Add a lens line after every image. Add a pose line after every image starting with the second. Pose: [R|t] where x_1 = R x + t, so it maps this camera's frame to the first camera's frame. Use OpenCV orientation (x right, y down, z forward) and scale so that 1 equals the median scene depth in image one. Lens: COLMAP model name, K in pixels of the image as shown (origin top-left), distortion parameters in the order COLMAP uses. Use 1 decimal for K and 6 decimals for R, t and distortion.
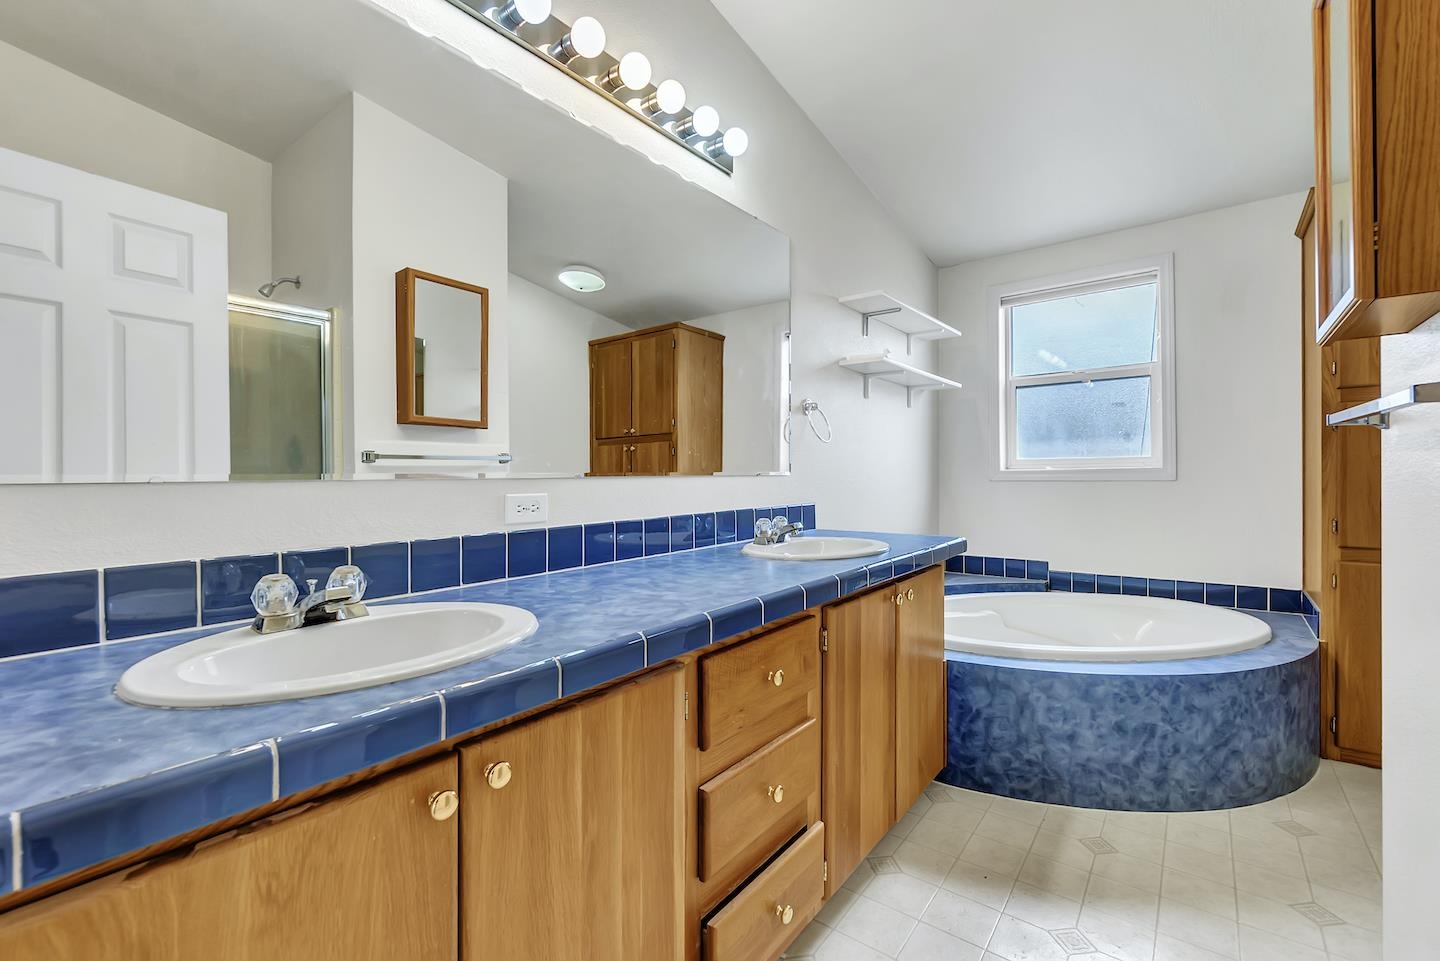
lens RADIAL K [[624.0, 0, 705.0], [0, 624.0, 478.6], [0, 0, 1]] dist [-0.002193, -0.000262]
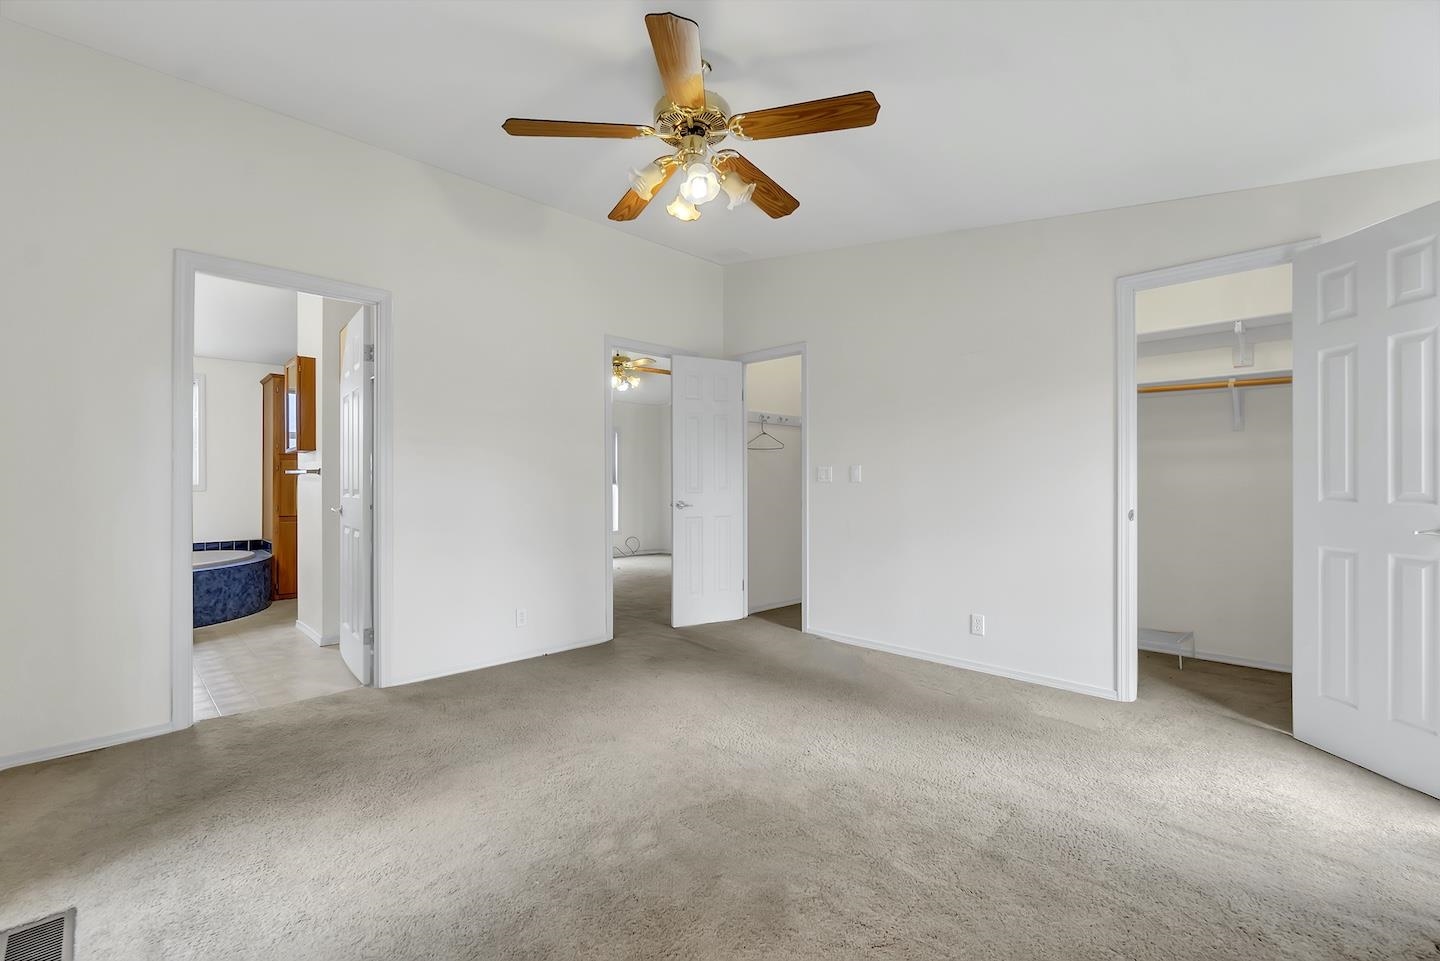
lens RADIAL K [[631.3, 0, 716.9], [0, 631.3, 481.1], [0, 0, 1]] dist [-0.003714, -0.000094]
pose [[0.124177, 0.011596, 0.992192, -1.502726], [0.005701, 0.999907, -0.012400, 0.010988], [-0.992244, 0.007196, 0.124099, -1.253157]]
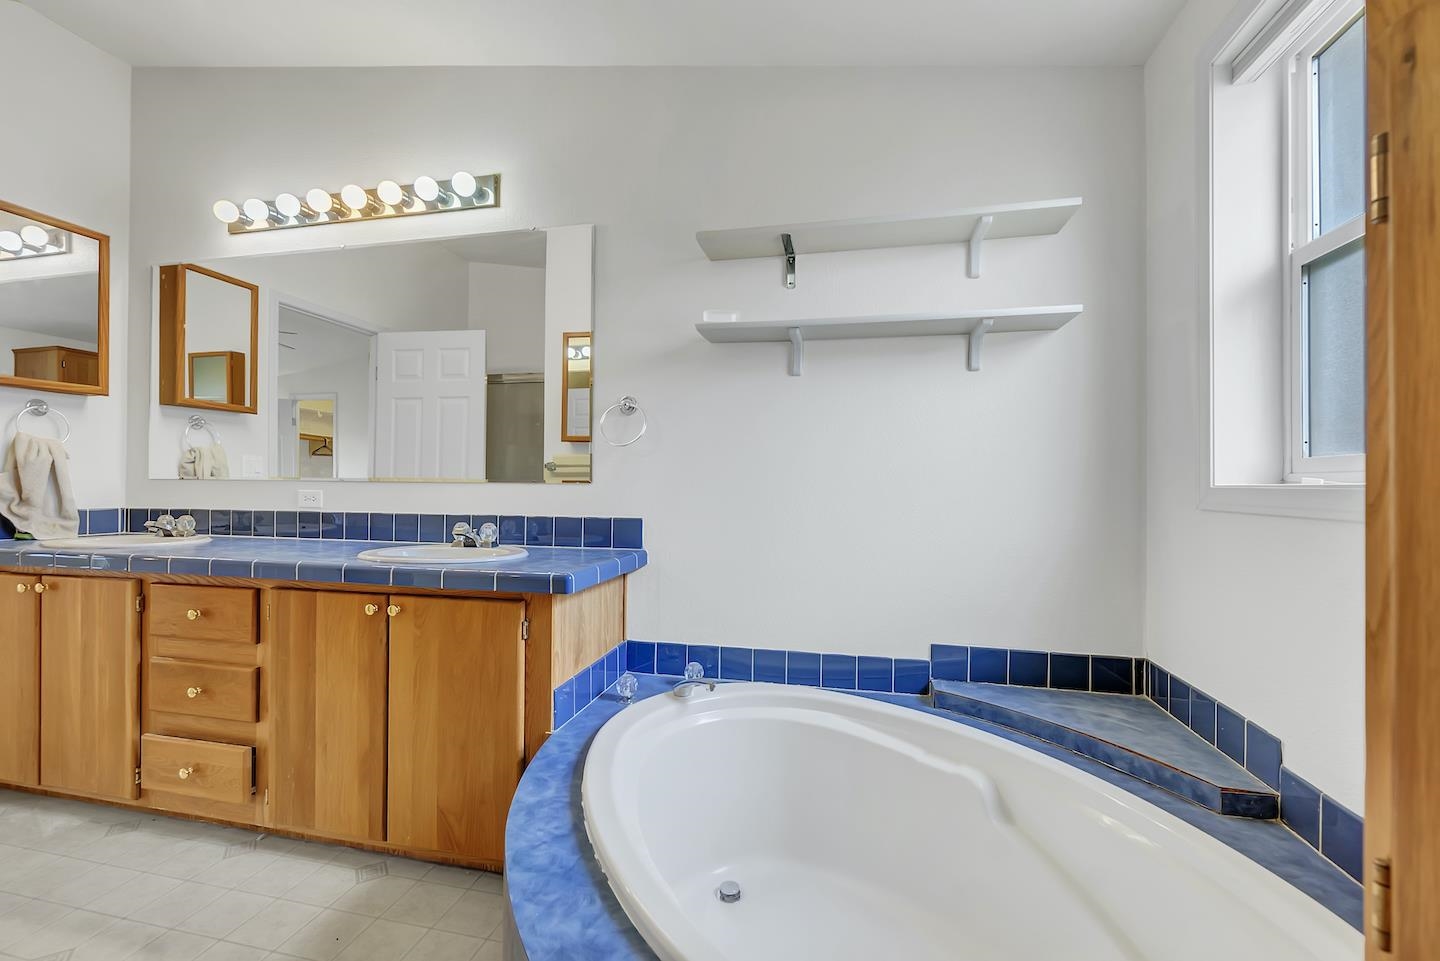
lens RADIAL K [[631.3, 0, 716.9], [0, 631.3, 481.1], [0, 0, 1]] dist [-0.003714, -0.000094]
pose [[0.445855, 0.013331, -0.895006, 1.270425], [-0.022621, 0.999738, 0.003622, -0.018647], [0.894819, 0.018631, 0.446040, 0.925304]]
